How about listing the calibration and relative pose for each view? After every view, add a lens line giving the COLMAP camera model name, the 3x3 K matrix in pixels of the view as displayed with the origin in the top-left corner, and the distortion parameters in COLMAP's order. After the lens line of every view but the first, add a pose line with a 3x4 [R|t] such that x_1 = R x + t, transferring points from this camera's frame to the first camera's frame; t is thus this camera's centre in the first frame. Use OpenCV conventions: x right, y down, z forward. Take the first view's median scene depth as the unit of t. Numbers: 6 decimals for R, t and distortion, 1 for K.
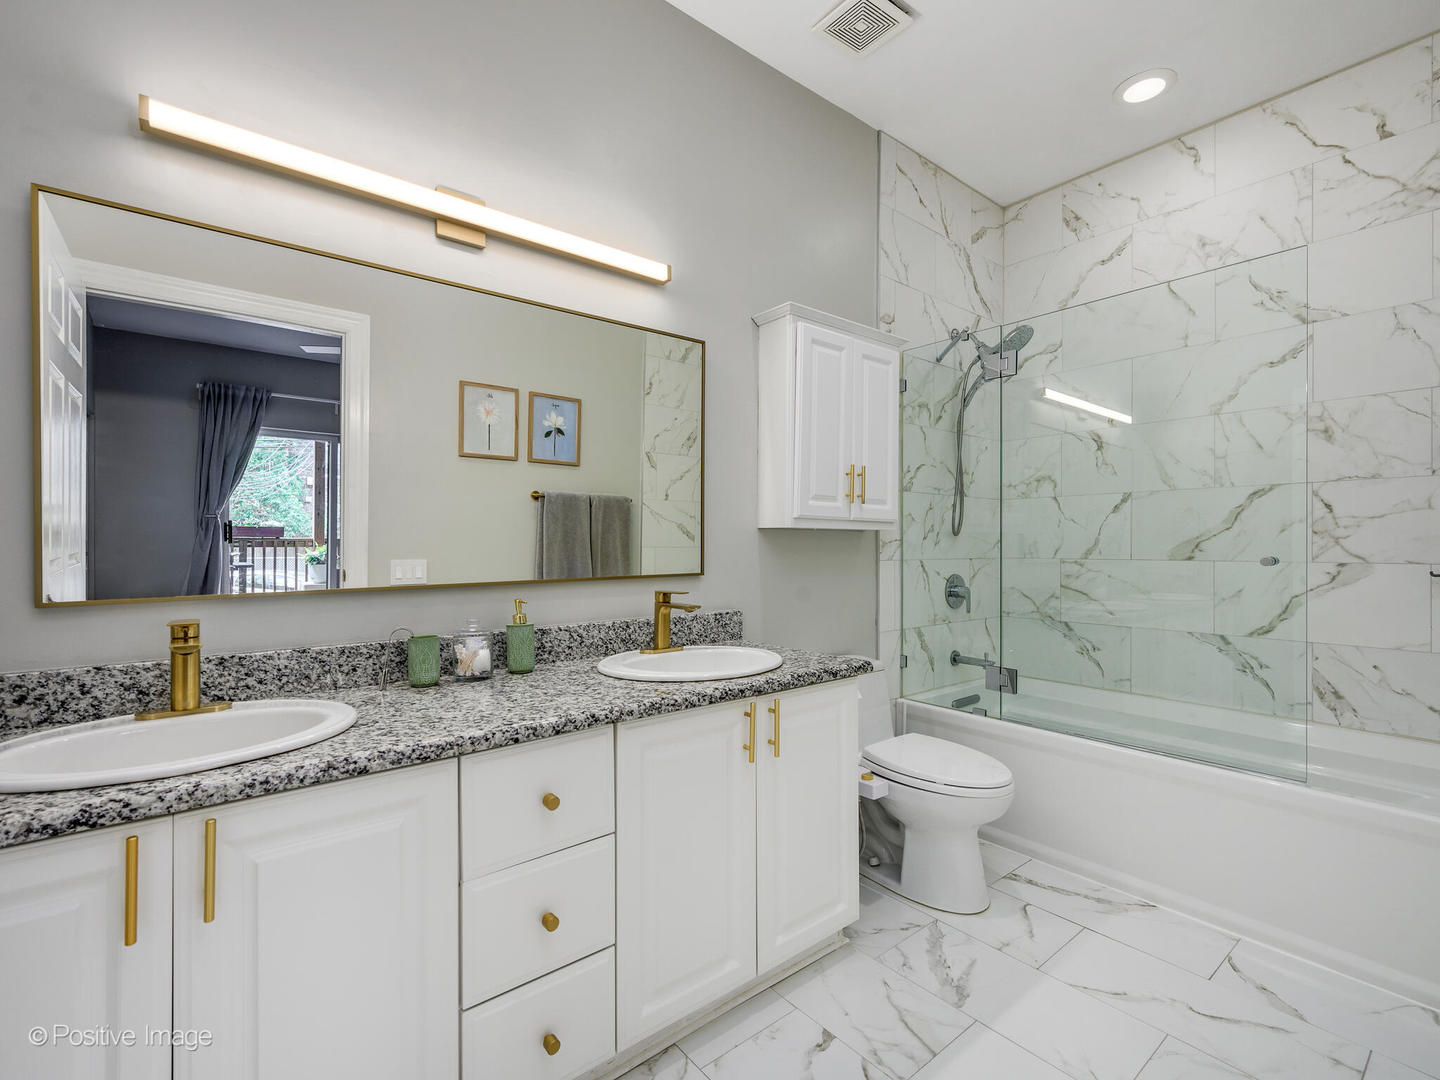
lens RADIAL K [[636.5, 0, 740.6], [0, 636.5, 540.0], [0, 0, 1]] dist [0.000167, -0.000006]
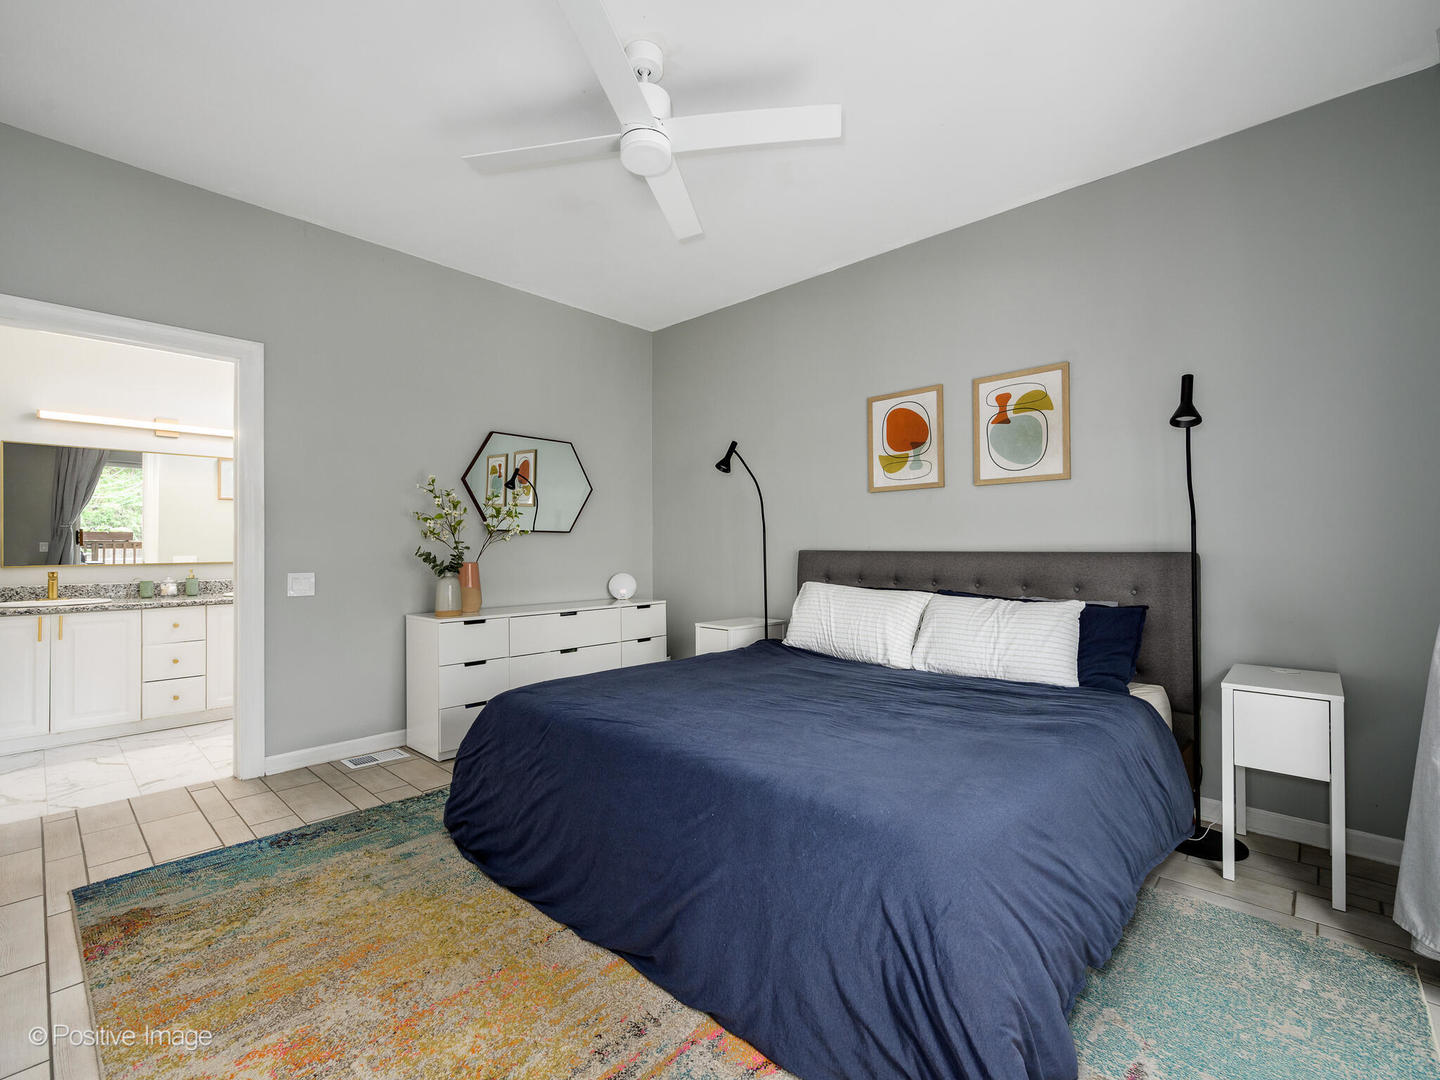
lens RADIAL K [[629.4, 0, 760.4], [0, 629.4, 543.3], [0, 0, 1]] dist [0.000947, -0.000624]
pose [[0.990209, 0.007737, 0.139375, 1.755313], [-0.007567, 0.999970, -0.001744, -0.034754], [-0.139385, 0.000672, 0.990238, -2.090357]]
